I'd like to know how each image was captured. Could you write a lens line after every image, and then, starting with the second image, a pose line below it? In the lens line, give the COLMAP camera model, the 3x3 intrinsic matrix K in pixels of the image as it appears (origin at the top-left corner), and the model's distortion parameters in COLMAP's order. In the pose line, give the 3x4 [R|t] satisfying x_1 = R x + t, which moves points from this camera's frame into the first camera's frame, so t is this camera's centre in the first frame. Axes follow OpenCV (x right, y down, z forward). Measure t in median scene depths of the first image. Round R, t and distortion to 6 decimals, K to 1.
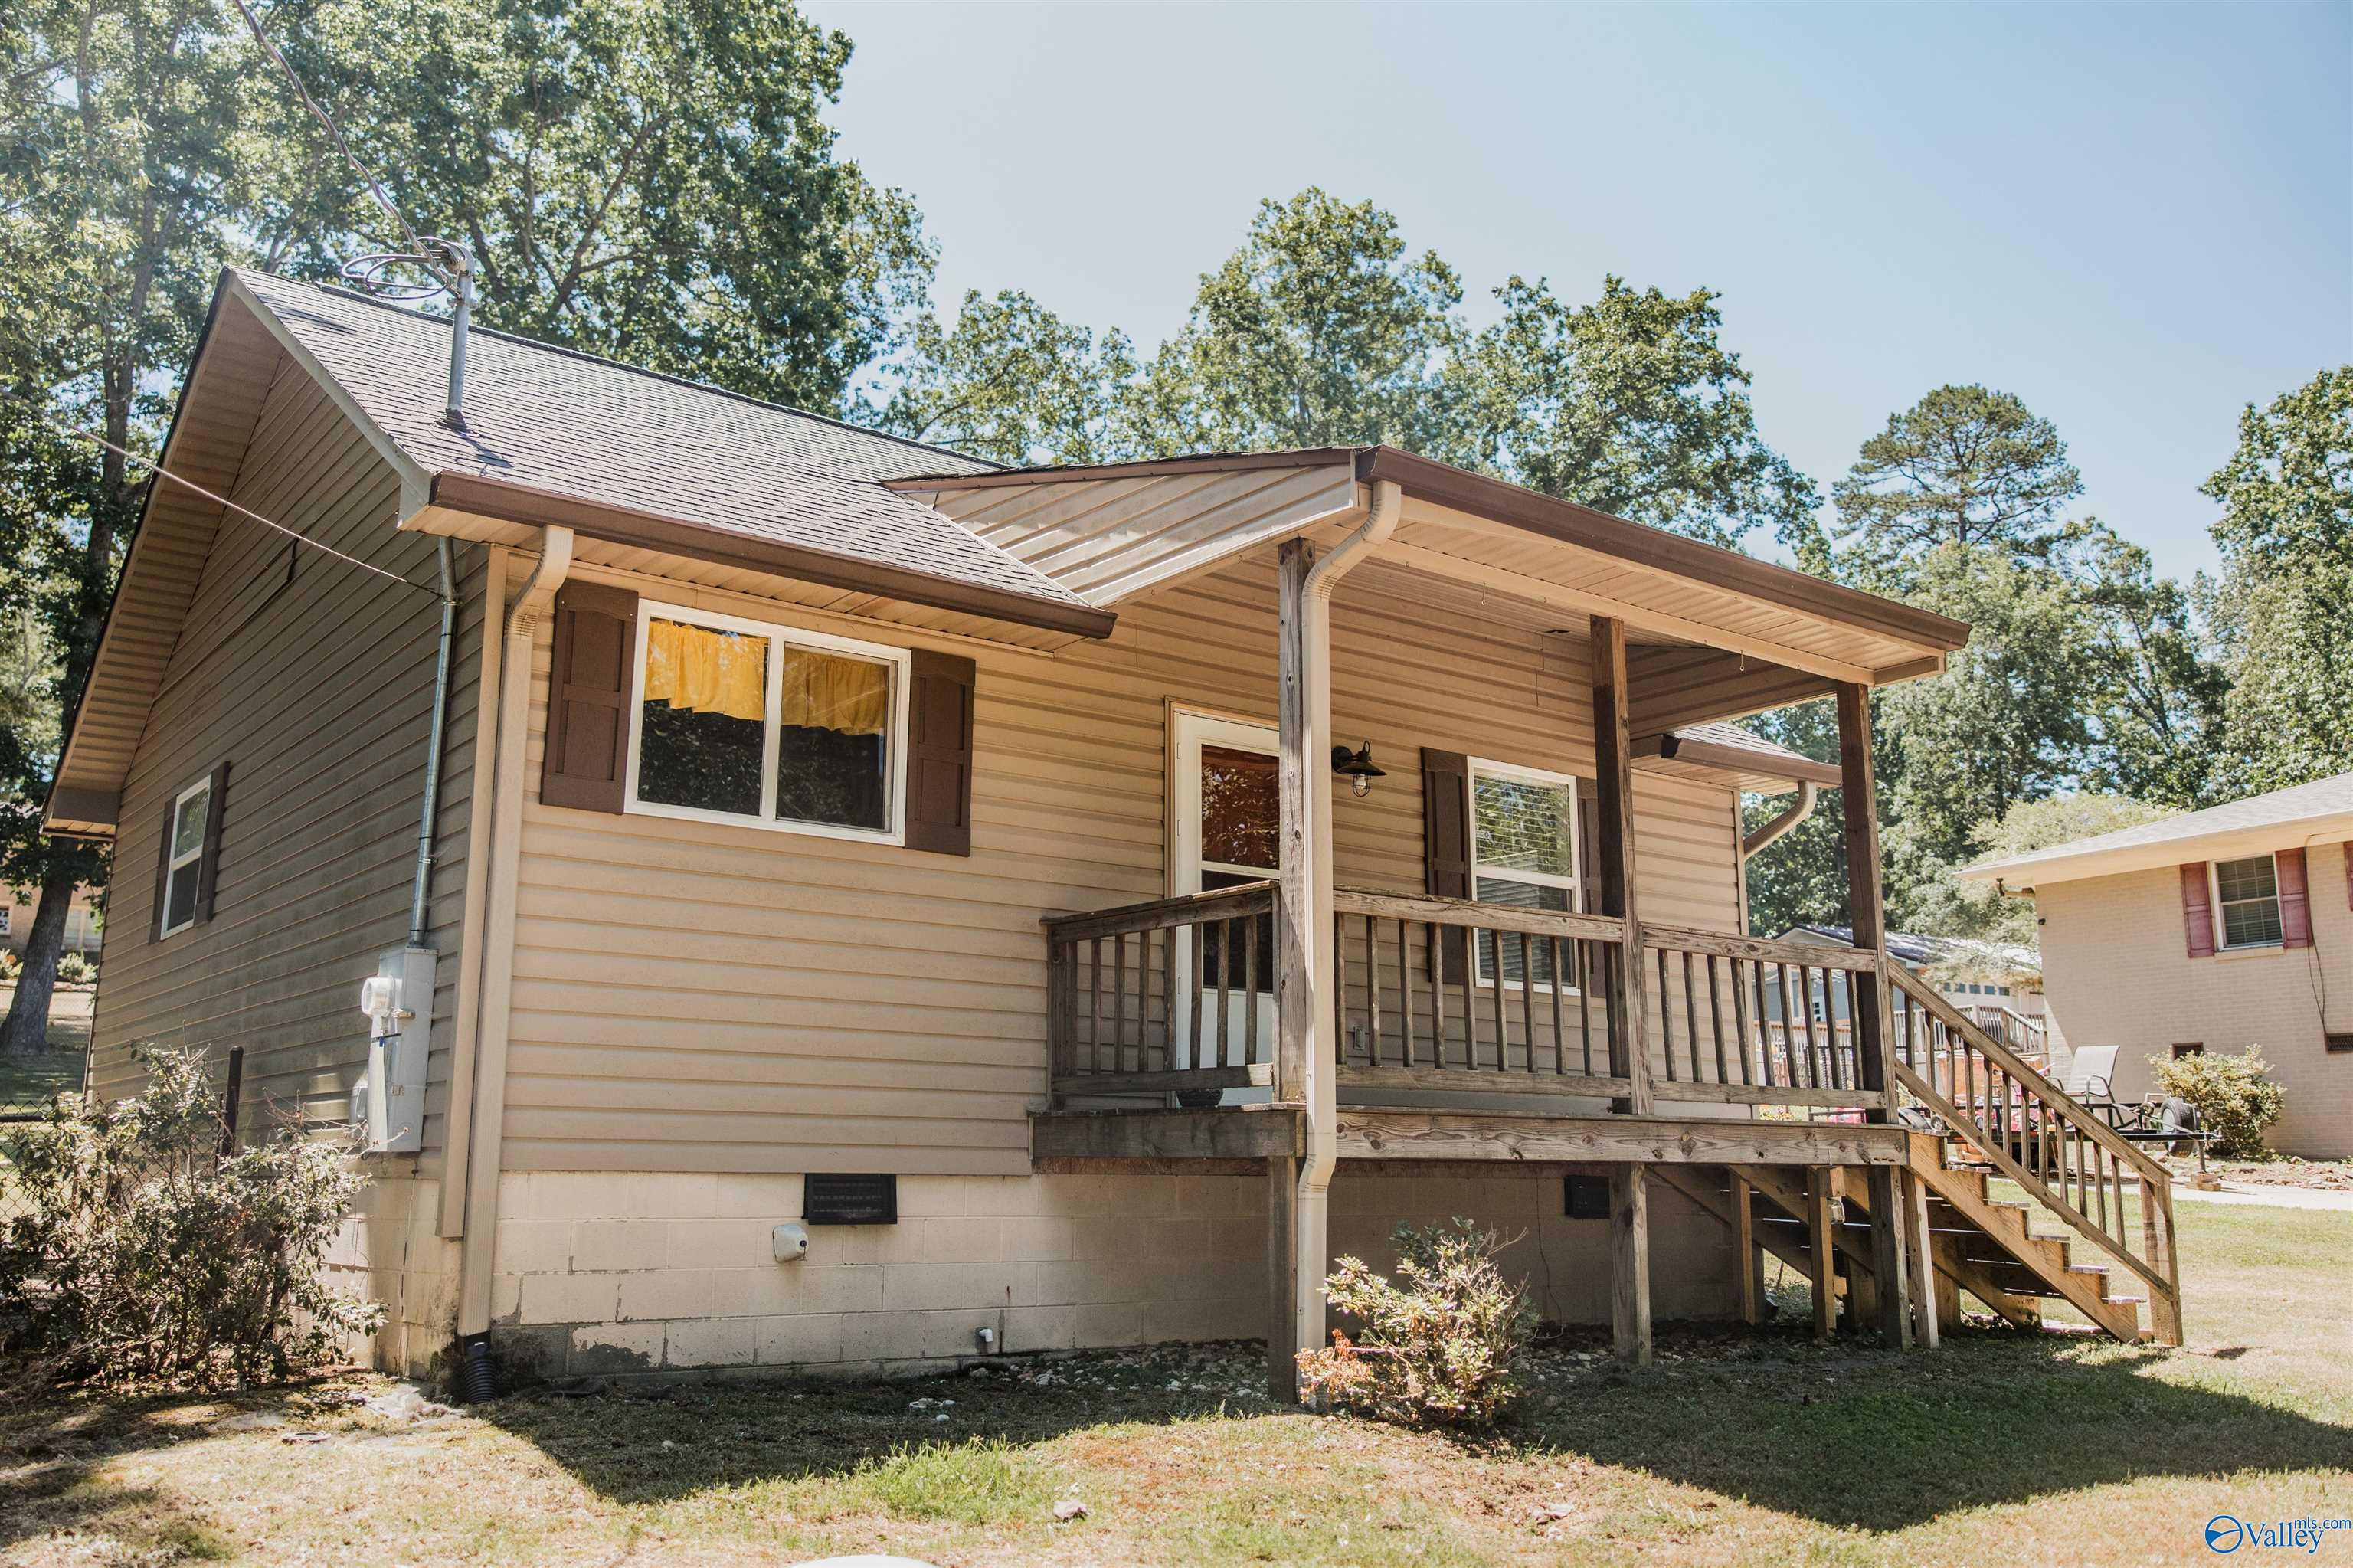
lens RADIAL K [[1971.5, 0, 1176.5], [0, 1971.5, 784.0], [0, 0, 1]] dist [0.000031, -0.001457]
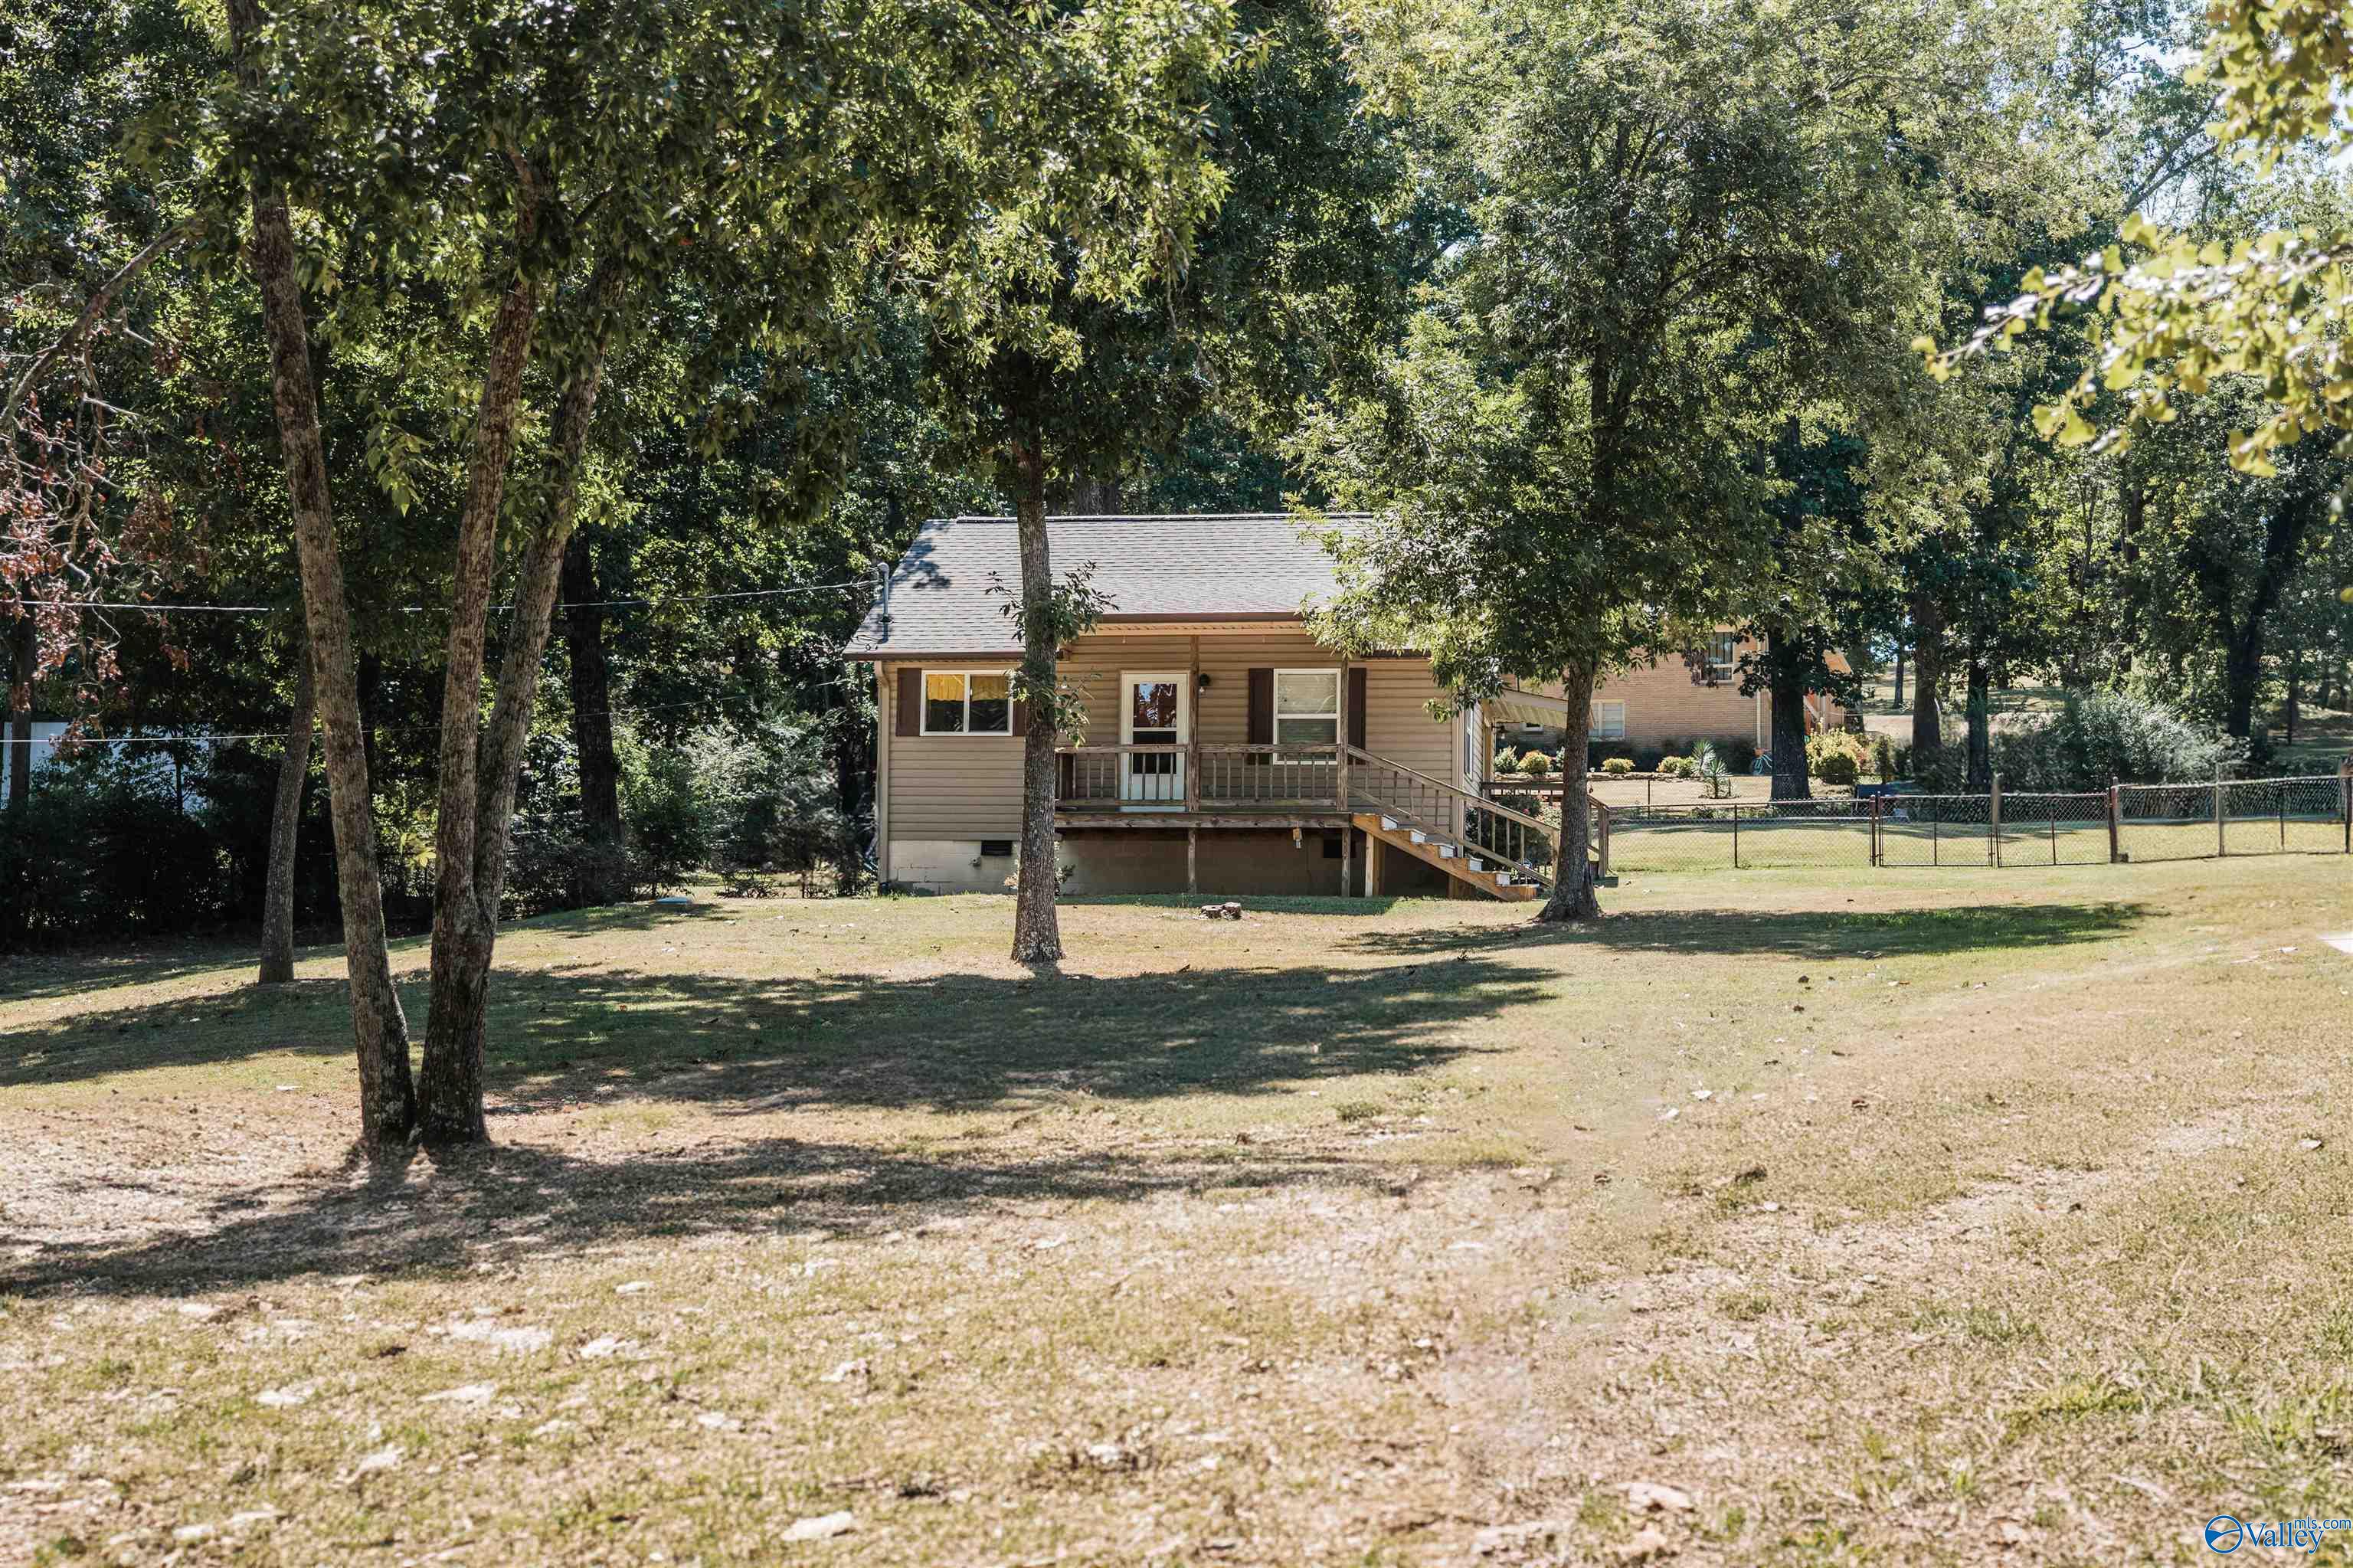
lens RADIAL K [[3169.1, 0, 1176.5], [0, 3169.1, 784.0], [0, 0, 1]] dist [0.002347, -0.000014]
pose [[0.679178, -0.050723, -0.732219, 3.619840], [0.134929, 0.989236, 0.056627, -0.138255], [0.721465, -0.137257, 0.678711, -2.160762]]
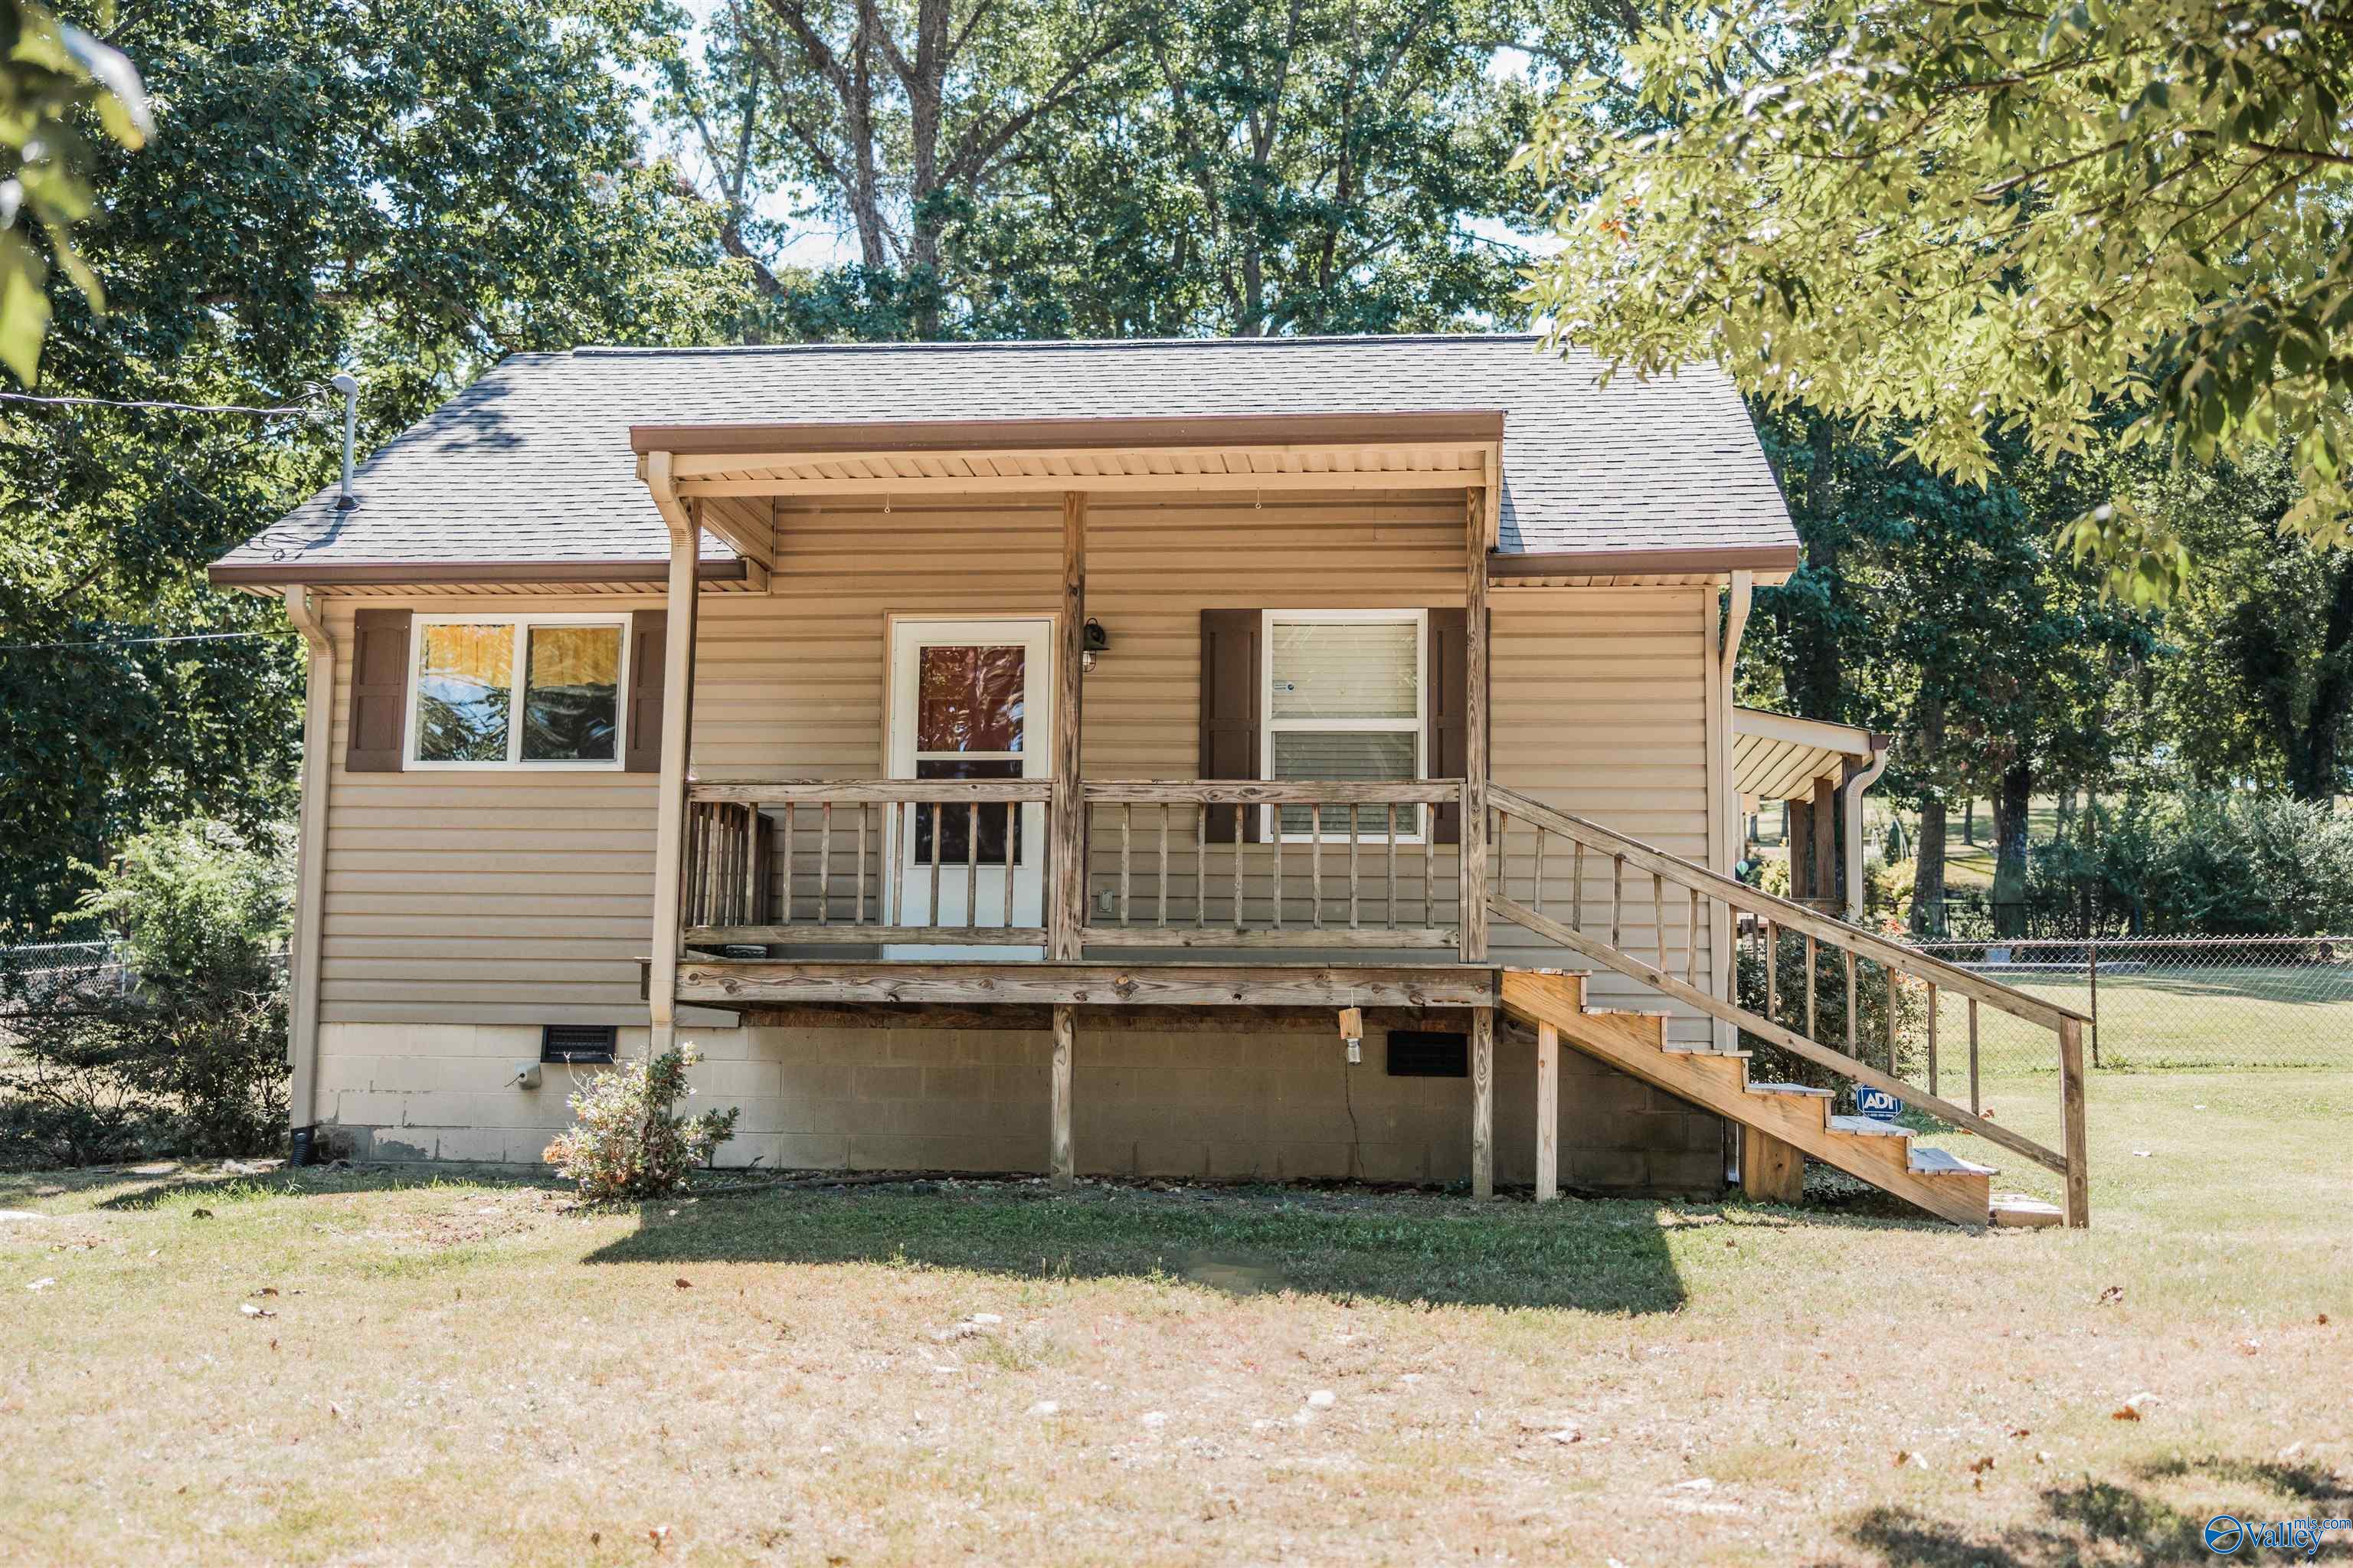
lens RADIAL K [[2662.0, 0, 1176.5], [0, 2662.0, 784.0], [0, 0, 1]] dist [-0.011568, -0.006310]
pose [[0.720867, -0.082194, -0.688182, 1.280883], [0.124913, 0.992091, 0.012354, 0.062676], [0.681724, -0.094868, 0.725433, 0.003129]]
